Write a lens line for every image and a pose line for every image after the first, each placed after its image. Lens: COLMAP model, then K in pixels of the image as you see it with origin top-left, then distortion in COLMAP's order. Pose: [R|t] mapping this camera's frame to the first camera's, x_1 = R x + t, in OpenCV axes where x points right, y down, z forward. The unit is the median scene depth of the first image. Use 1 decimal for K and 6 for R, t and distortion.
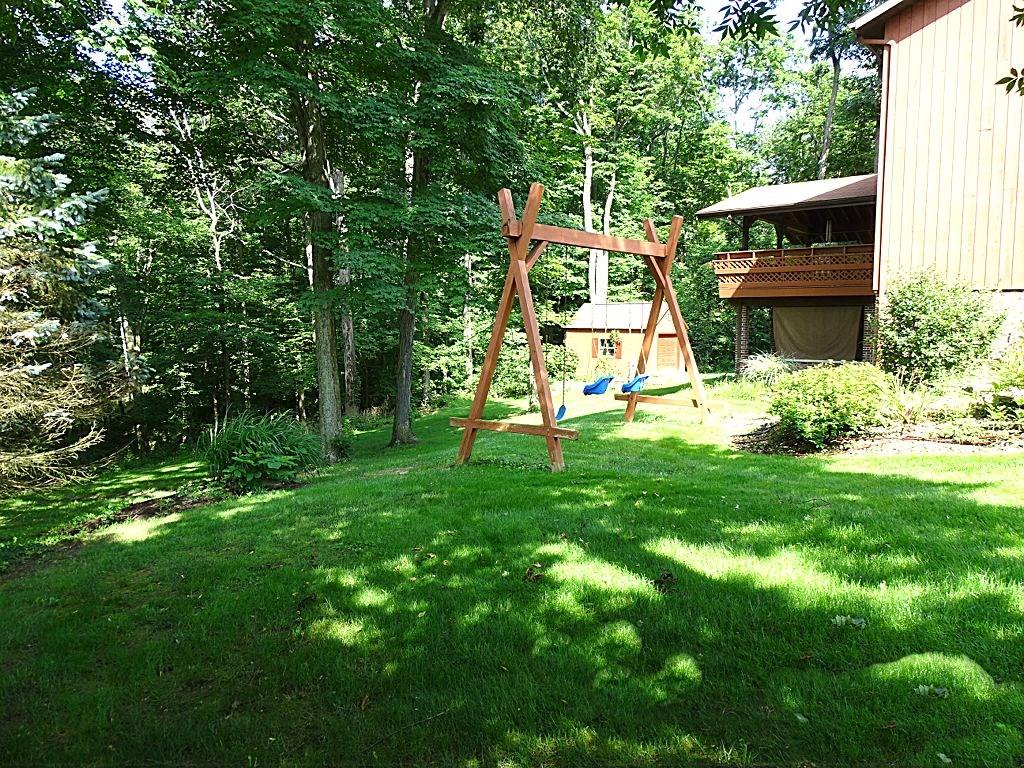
lens RADIAL K [[751.8, 0, 512.0], [0, 751.8, 384.0], [0, 0, 1]] dist [-0.000144, 0.009639]
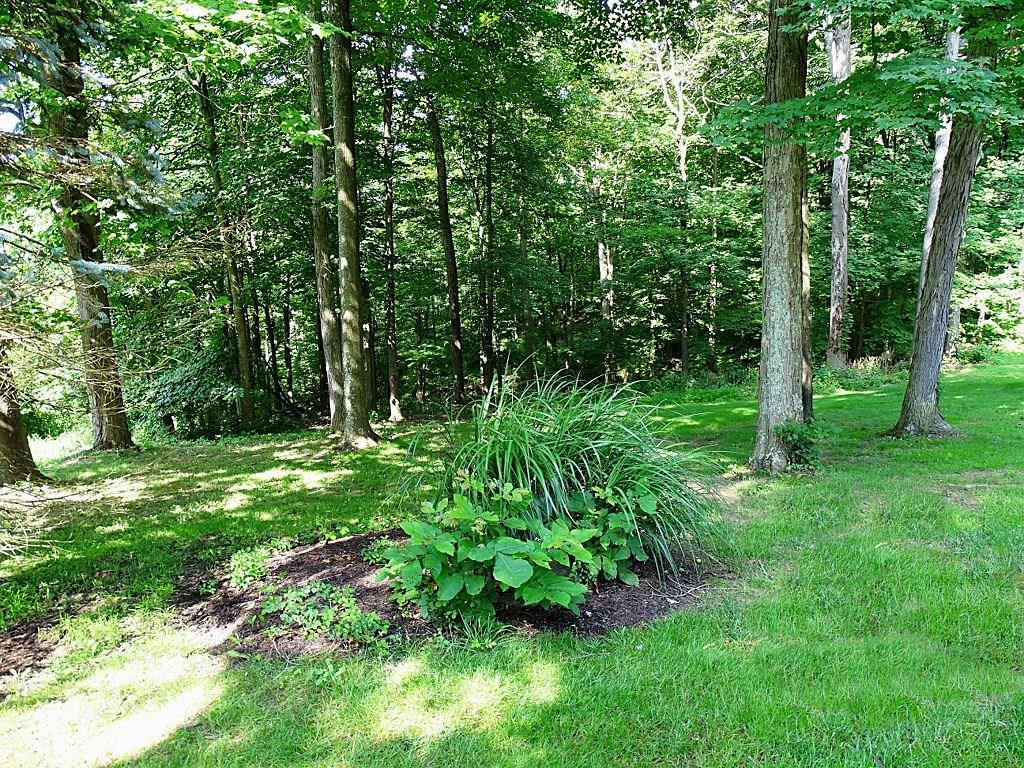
lens RADIAL K [[751.8, 0, 512.0], [0, 751.8, 384.0], [0, 0, 1]] dist [-0.000144, 0.009639]
pose [[0.809650, 0.090335, -0.579919, -0.035789], [-0.041017, 0.994377, 0.097630, 0.000013], [0.585478, -0.055259, 0.808803, 0.189294]]
